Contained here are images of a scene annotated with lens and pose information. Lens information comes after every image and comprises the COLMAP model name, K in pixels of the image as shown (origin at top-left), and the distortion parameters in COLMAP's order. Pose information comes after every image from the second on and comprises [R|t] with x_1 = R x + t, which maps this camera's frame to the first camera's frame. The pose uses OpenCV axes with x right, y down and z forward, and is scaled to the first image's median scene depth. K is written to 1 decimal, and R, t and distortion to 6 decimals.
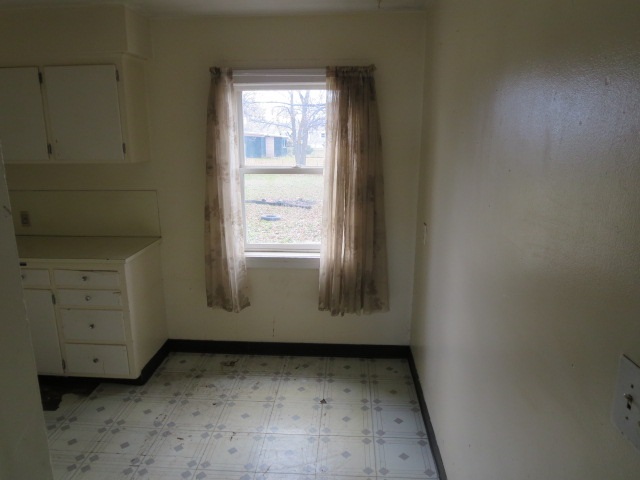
lens RADIAL K [[459.8, 0, 317.4], [0, 459.8, 241.8], [0, 0, 1]] dist [-0.006846, -0.003077]
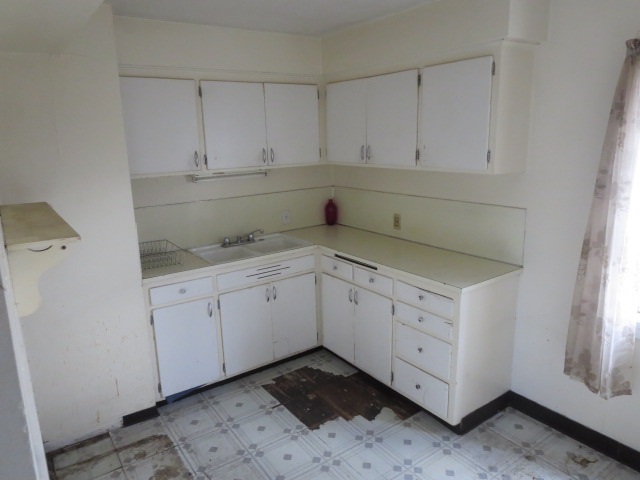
lens RADIAL K [[459.8, 0, 317.4], [0, 459.8, 241.8], [0, 0, 1]] dist [-0.006846, -0.003077]
pose [[0.626058, 0.167217, -0.761636, 0.041779], [-0.154902, 0.983940, 0.088696, -0.075895], [0.764236, 0.062450, 0.641906, 0.235014]]
